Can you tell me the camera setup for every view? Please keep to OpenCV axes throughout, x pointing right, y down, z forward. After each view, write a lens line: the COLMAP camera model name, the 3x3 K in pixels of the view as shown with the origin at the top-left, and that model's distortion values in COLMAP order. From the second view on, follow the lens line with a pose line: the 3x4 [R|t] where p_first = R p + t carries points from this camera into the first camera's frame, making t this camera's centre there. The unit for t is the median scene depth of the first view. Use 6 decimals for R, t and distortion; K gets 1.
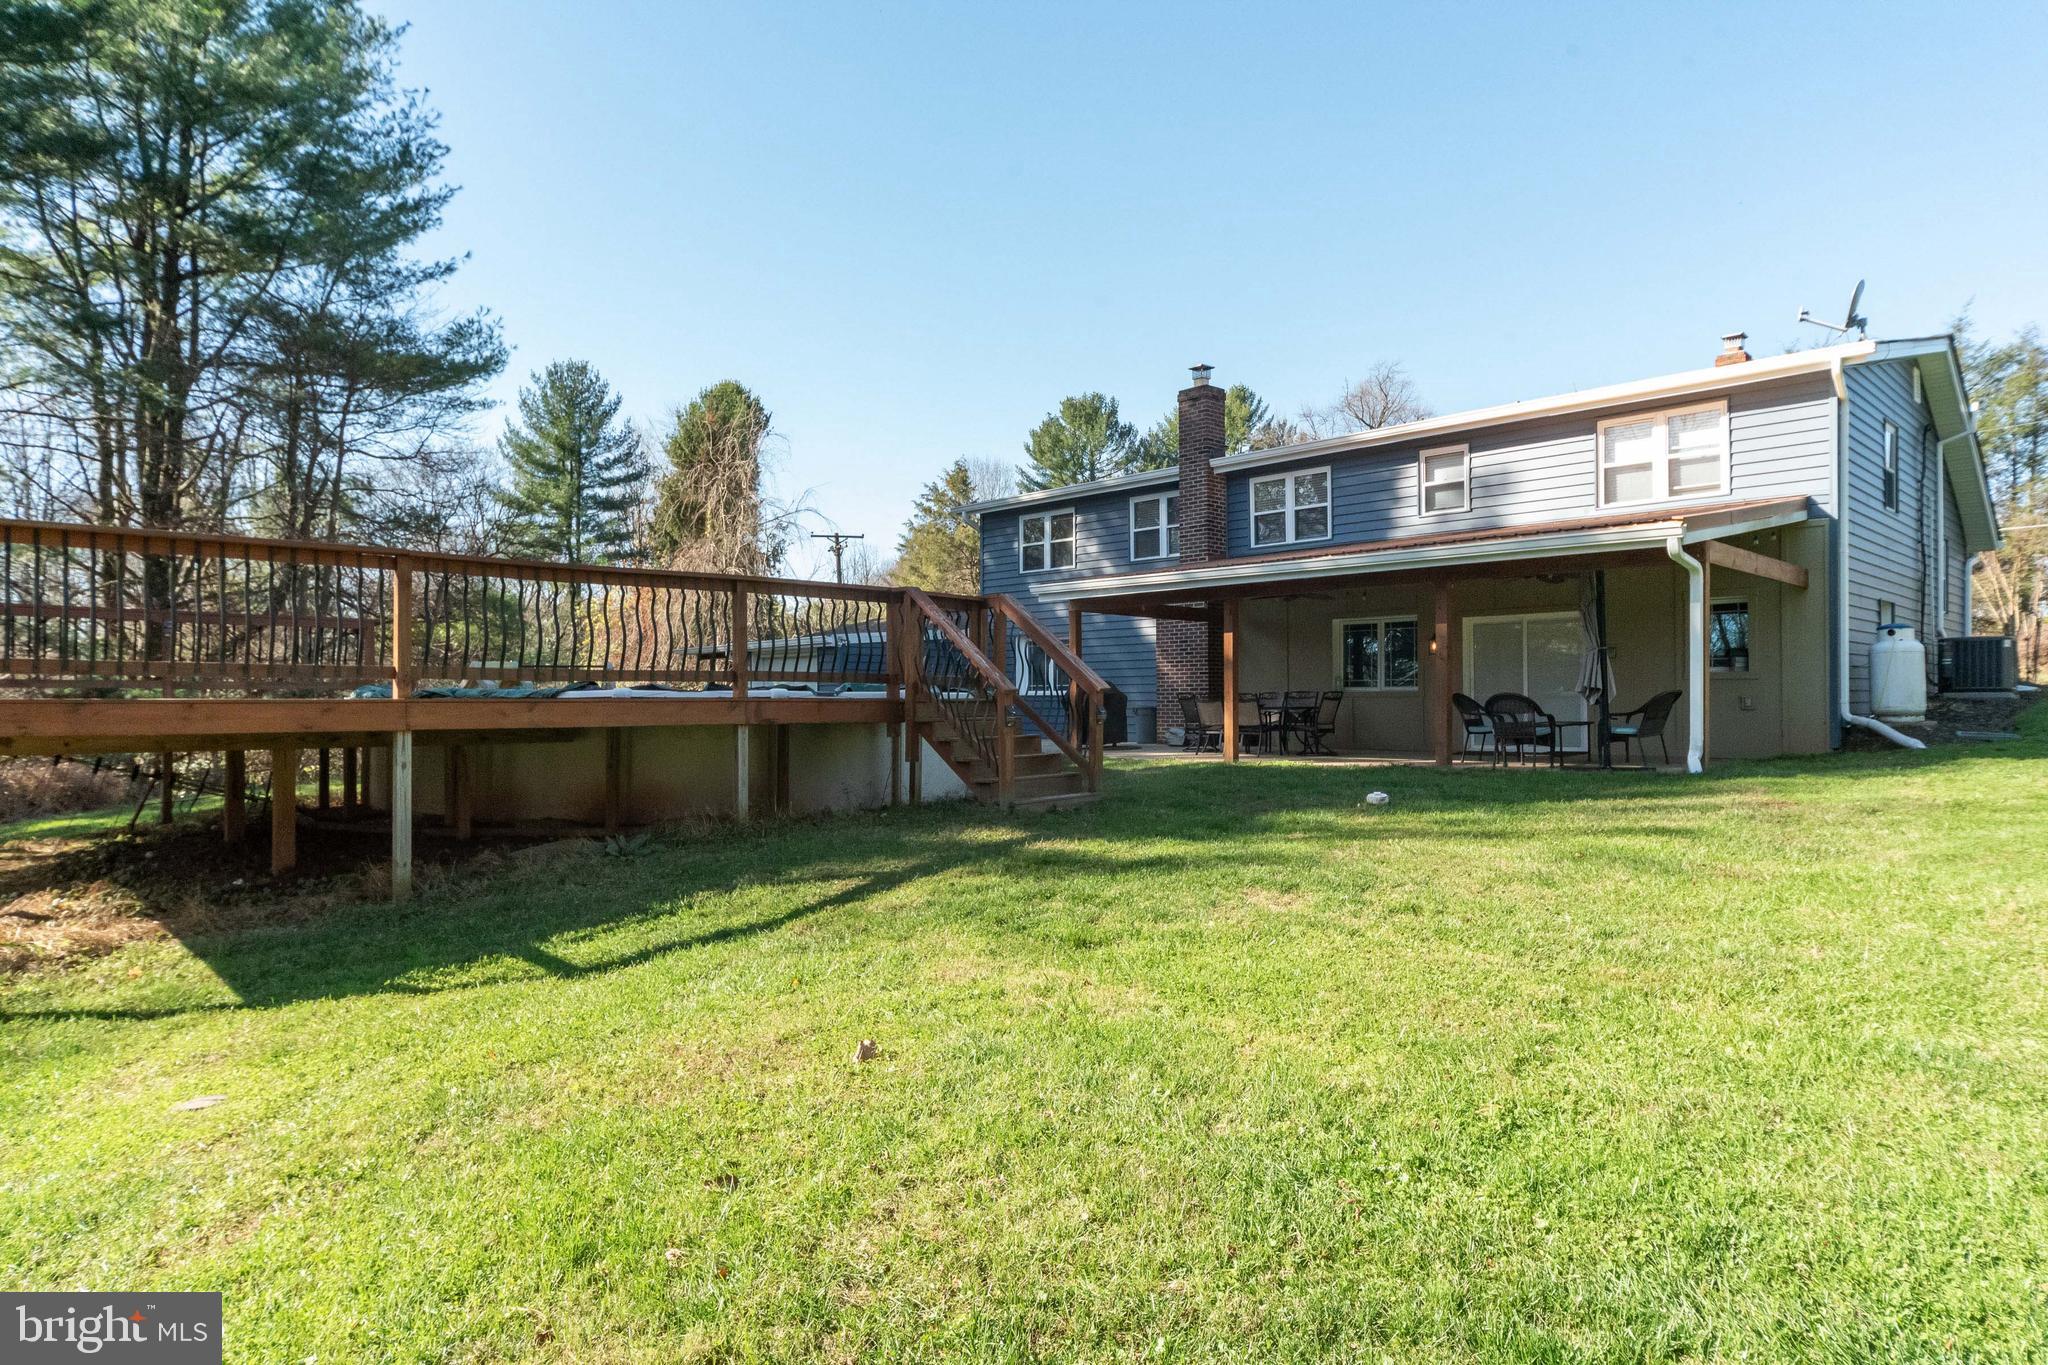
lens RADIAL K [[1221.7, 0, 1022.2], [0, 1221.7, 686.2], [0, 0, 1]] dist [0.008147, -0.005130]
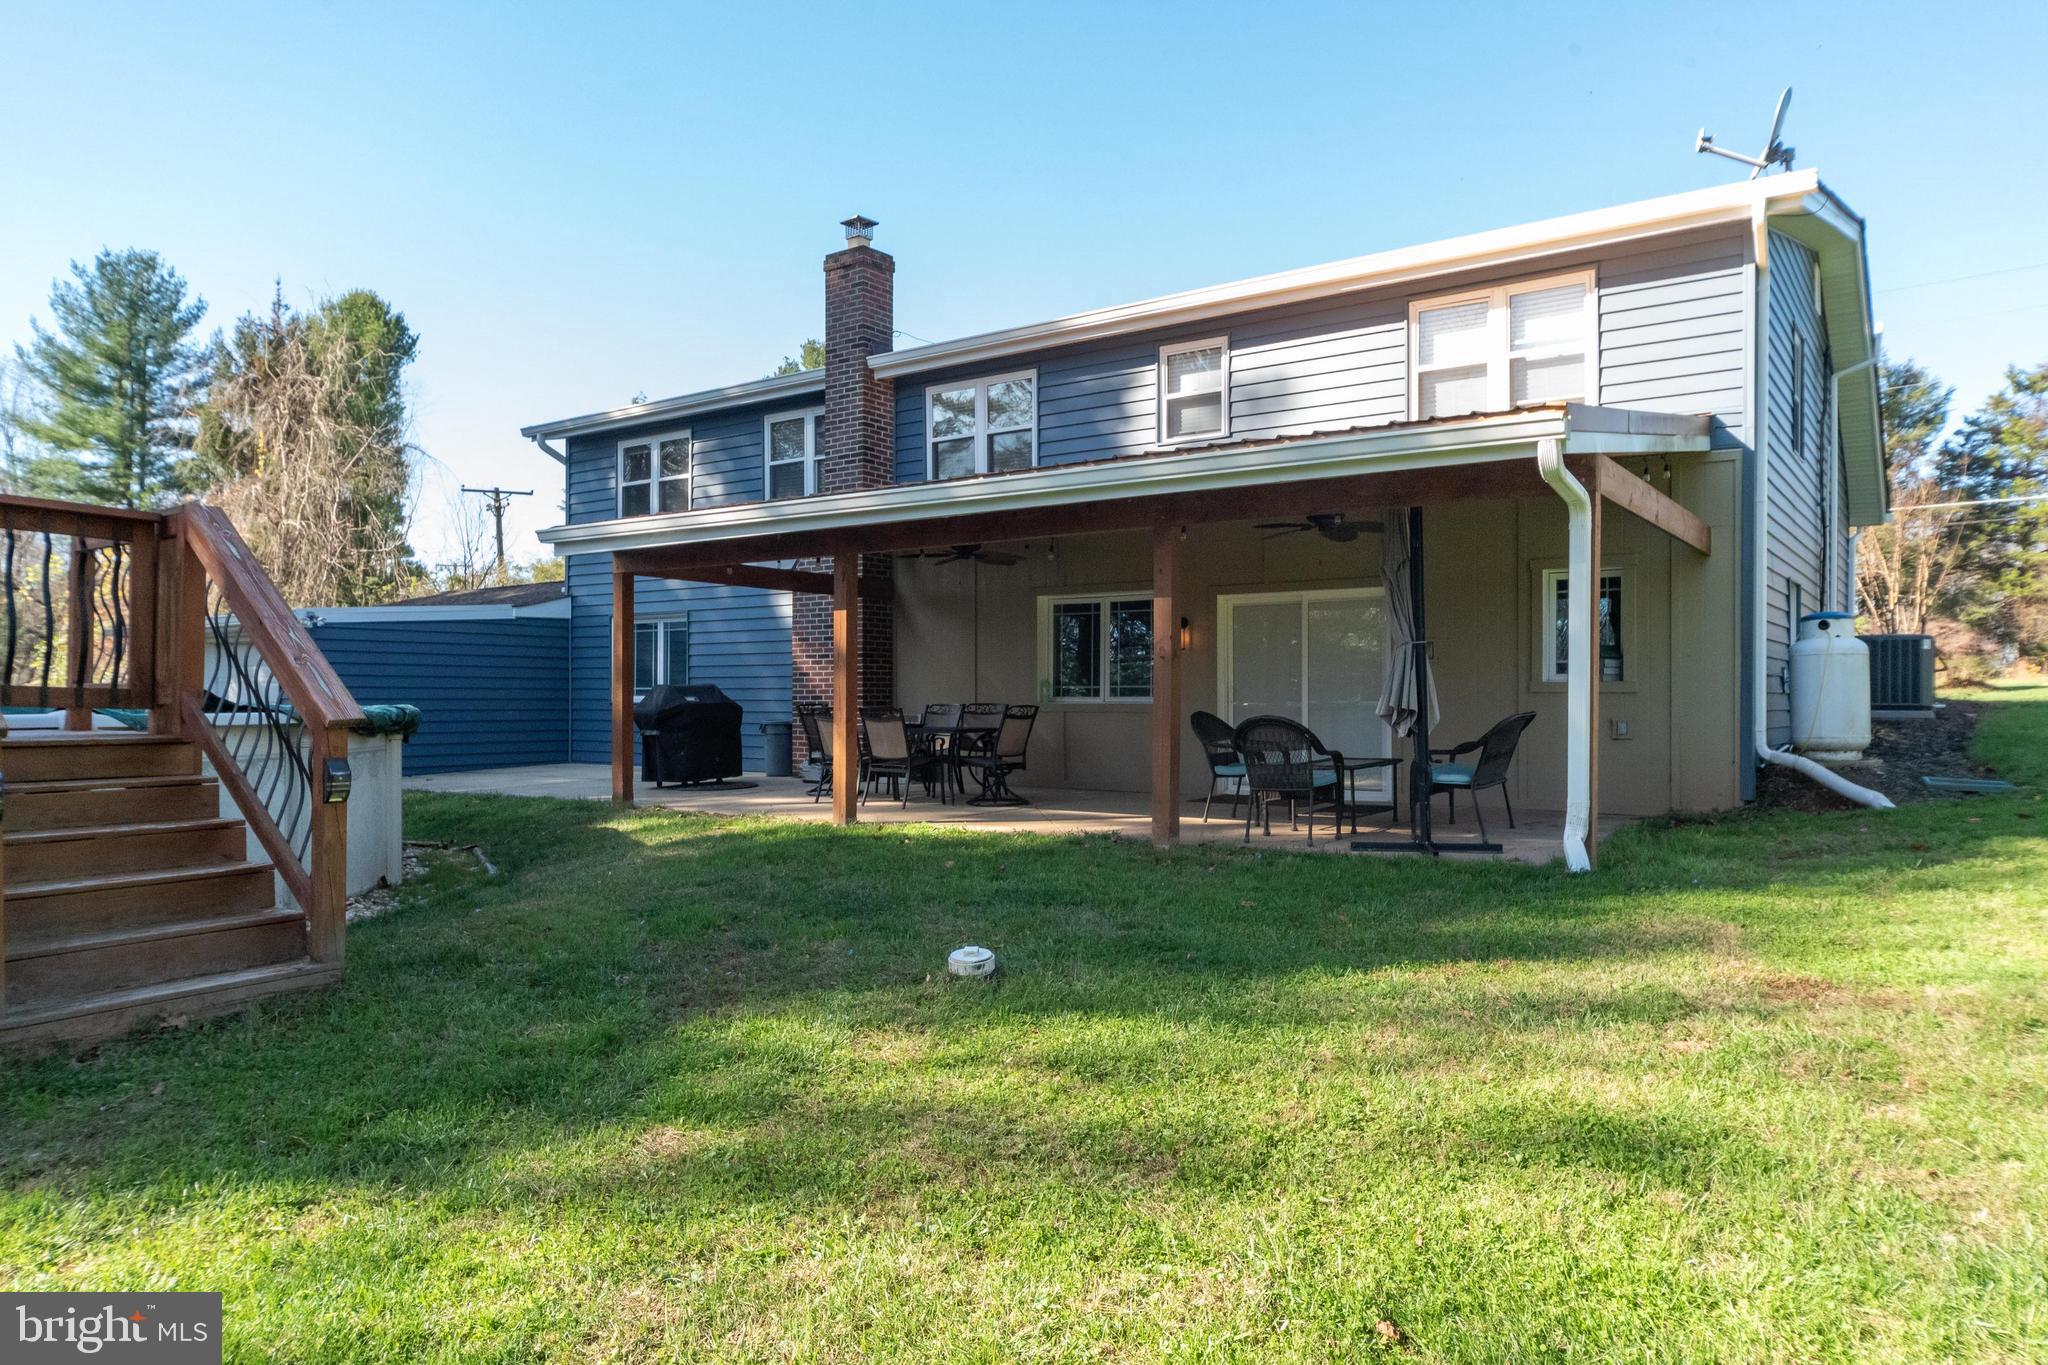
lens RADIAL K [[1312.3, 0, 1026.7], [0, 1312.3, 683.2], [0, 0, 1]] dist [-0.000095, -0.002452]
pose [[0.985967, 0.008042, 0.166745, 0.134200], [-0.008470, 0.999962, 0.001859, -0.008071], [-0.166724, -0.003246, 0.985998, 0.300577]]
